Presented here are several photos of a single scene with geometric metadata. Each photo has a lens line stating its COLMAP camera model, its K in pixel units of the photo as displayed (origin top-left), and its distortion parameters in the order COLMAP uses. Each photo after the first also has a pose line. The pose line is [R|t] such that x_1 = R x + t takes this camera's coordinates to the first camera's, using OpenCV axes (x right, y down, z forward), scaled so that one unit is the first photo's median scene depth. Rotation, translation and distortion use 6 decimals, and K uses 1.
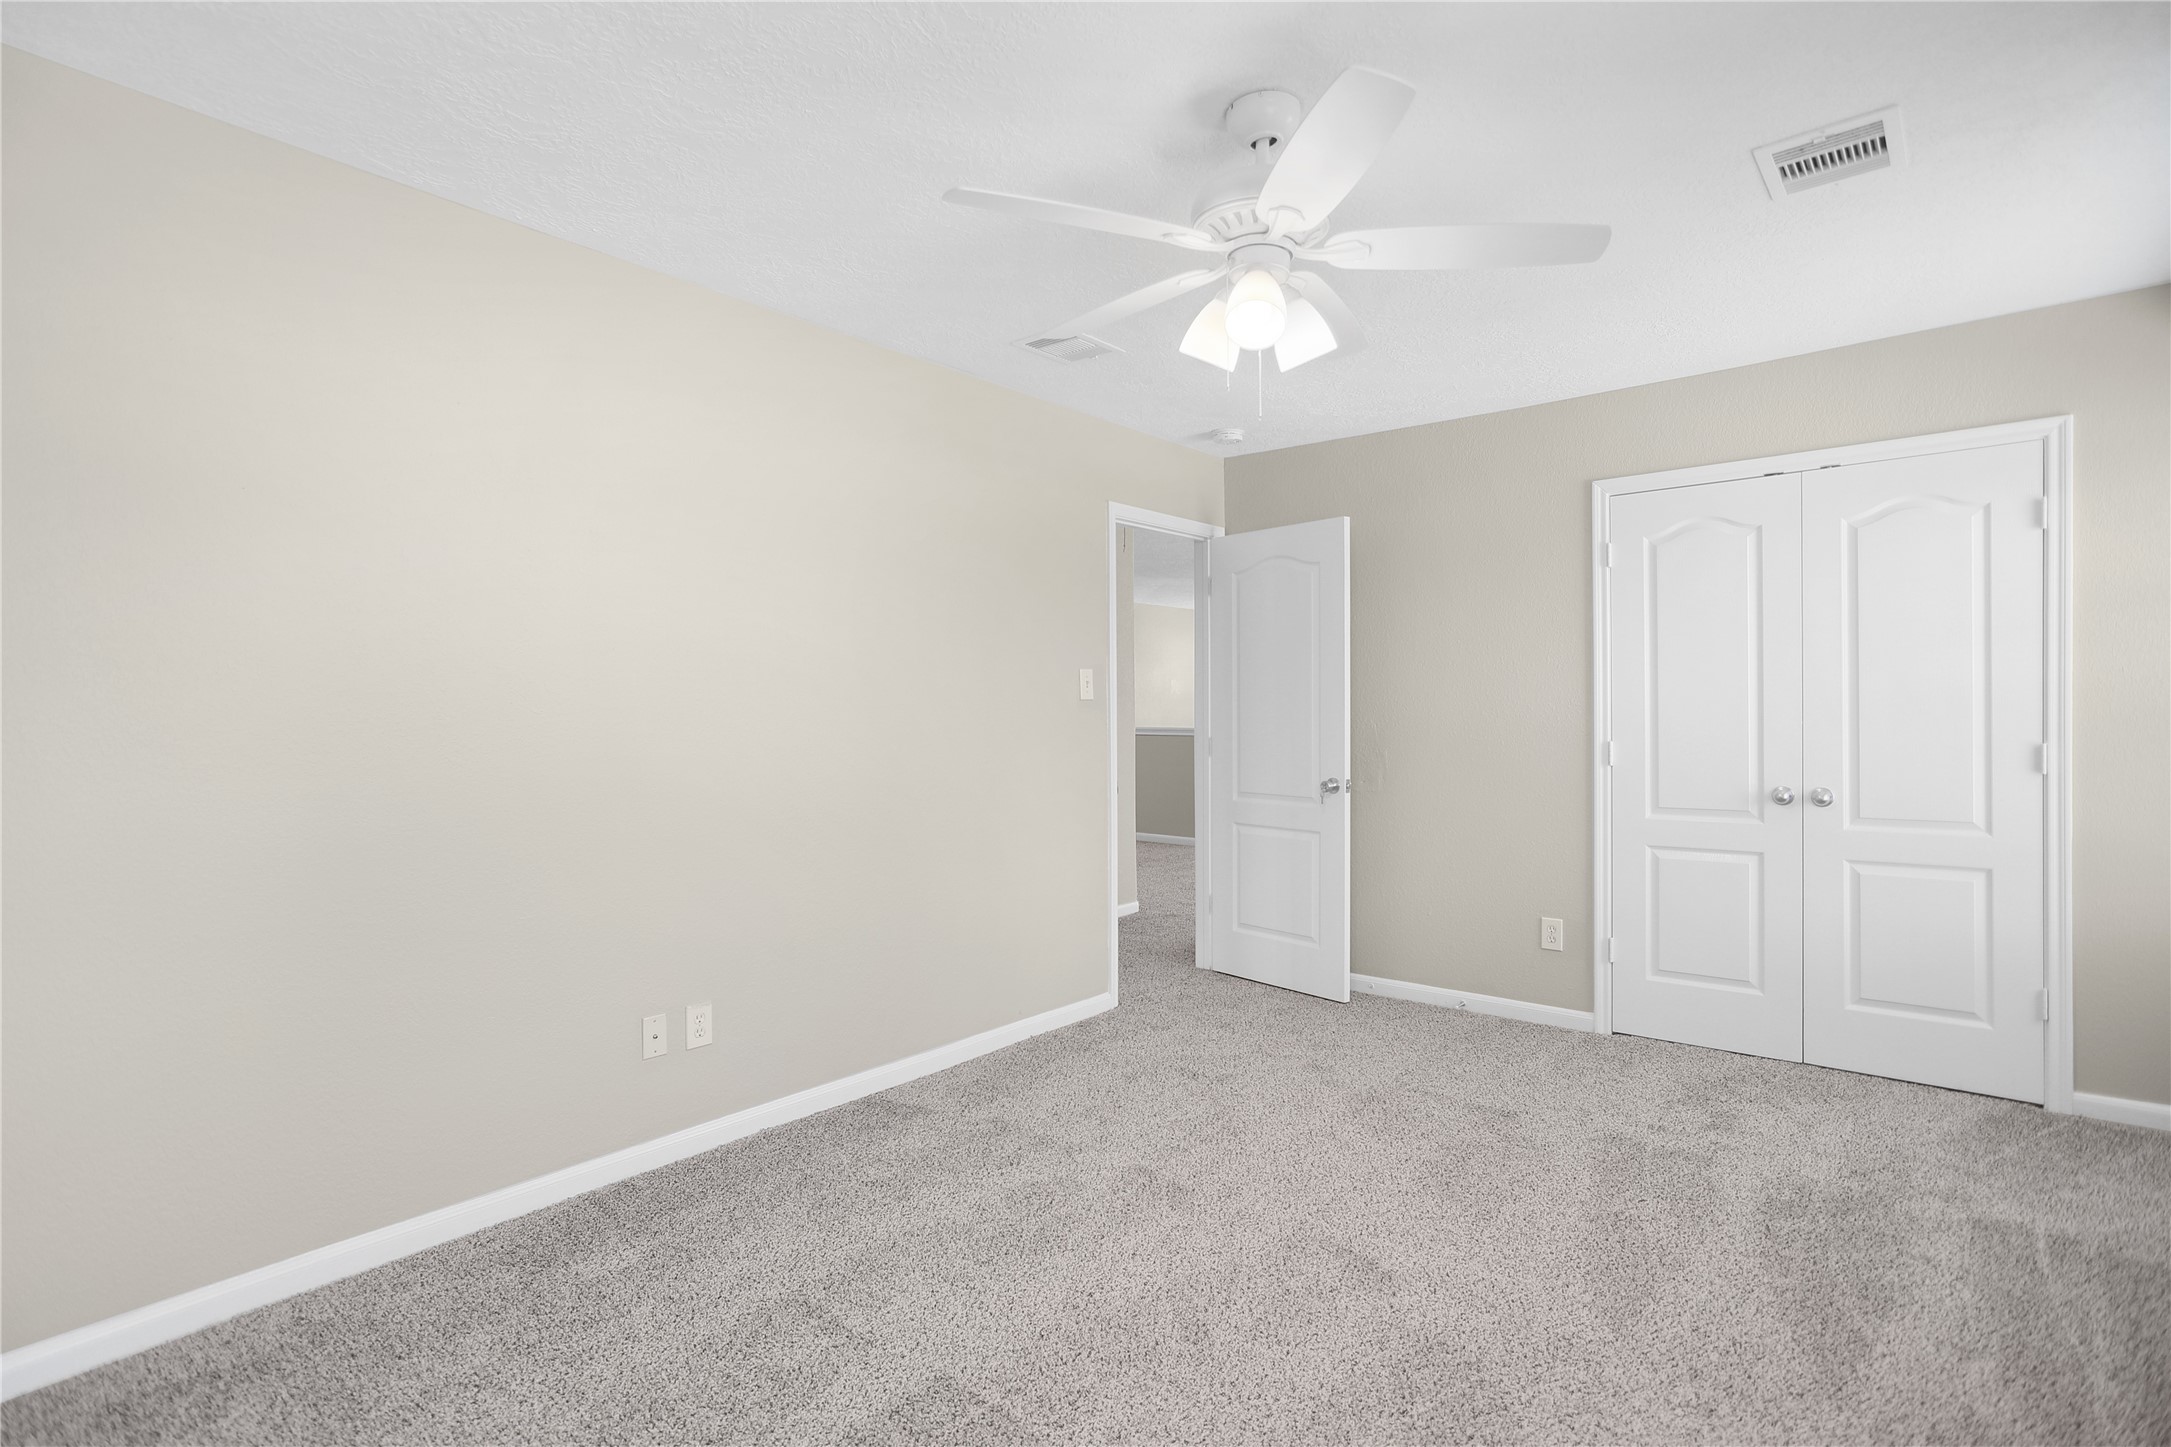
lens RADIAL K [[1044.3, 0, 1087.5], [0, 1044.3, 721.6], [0, 0, 1]] dist [-0.025504, 0.008923]
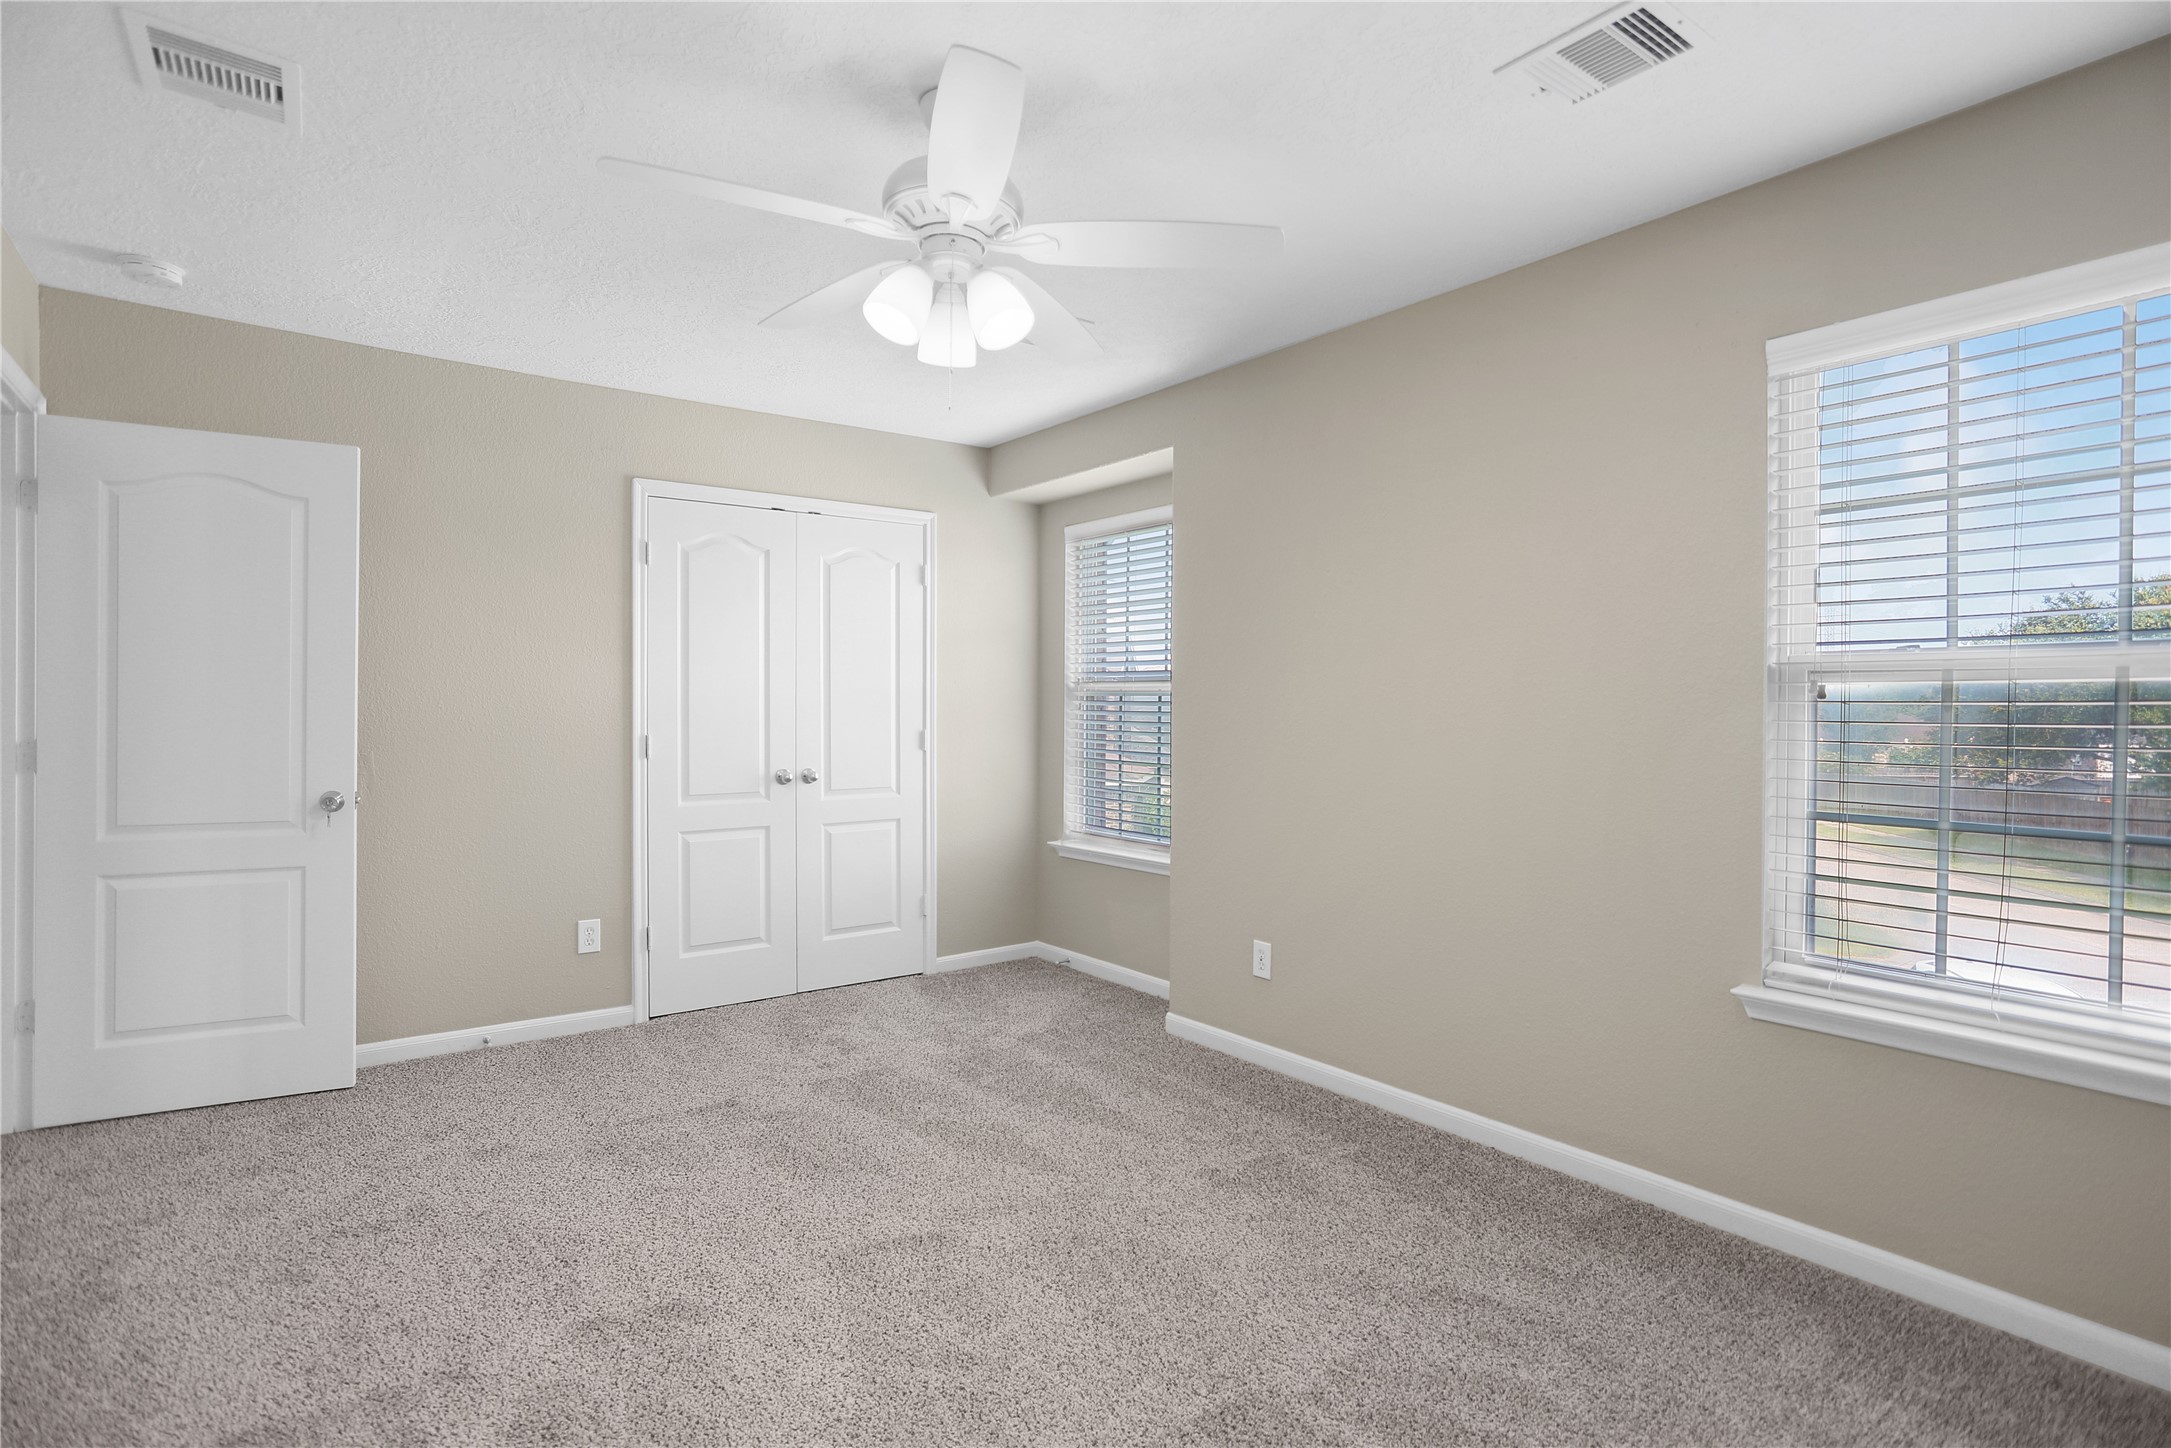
lens RADIAL K [[1044.3, 0, 1092.1], [0, 1044.3, 715.1], [0, 0, 1]] dist [-0.025504, 0.008923]
pose [[0.235946, 0.001916, 0.971764, -0.448352], [0.003461, 0.999990, -0.002812, 0.004574], [-0.971760, 0.004027, 0.235937, 0.379743]]
